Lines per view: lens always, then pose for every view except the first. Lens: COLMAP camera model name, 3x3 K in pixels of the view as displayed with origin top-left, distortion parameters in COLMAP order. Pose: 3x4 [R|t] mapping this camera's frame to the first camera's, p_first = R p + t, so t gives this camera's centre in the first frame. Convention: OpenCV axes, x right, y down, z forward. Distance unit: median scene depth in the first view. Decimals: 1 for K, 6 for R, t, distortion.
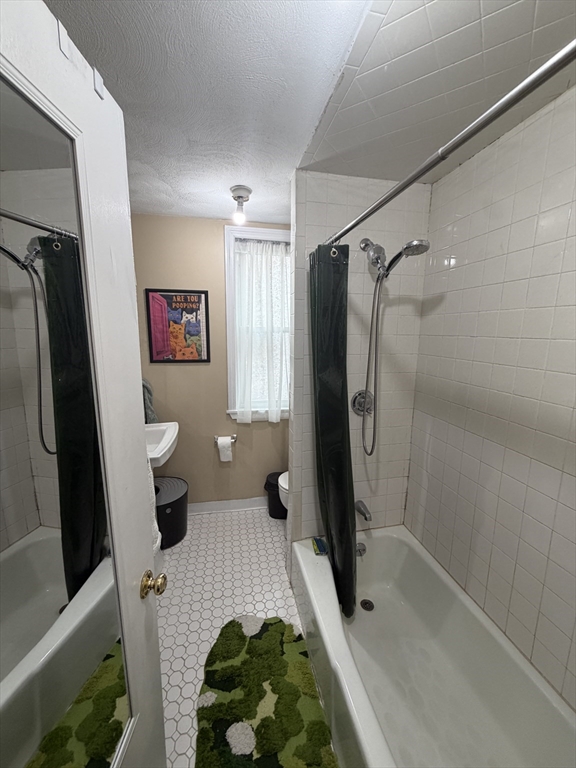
lens RADIAL K [[308.2, 0, 287.0], [0, 308.2, 382.4], [0, 0, 1]] dist [0.002838, -0.000469]
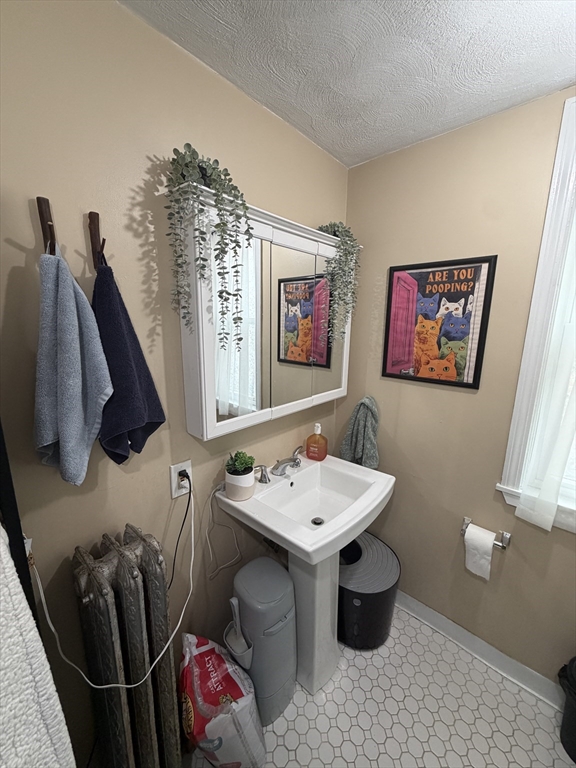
lens RADIAL K [[308.2, 0, 285.8], [0, 308.2, 382.9], [0, 0, 1]] dist [0.002838, -0.000469]
pose [[0.599430, 0.156428, -0.784993, -0.026556], [-0.151110, 0.985198, 0.080934, -0.071542], [0.786034, 0.070106, 0.614195, 0.405986]]
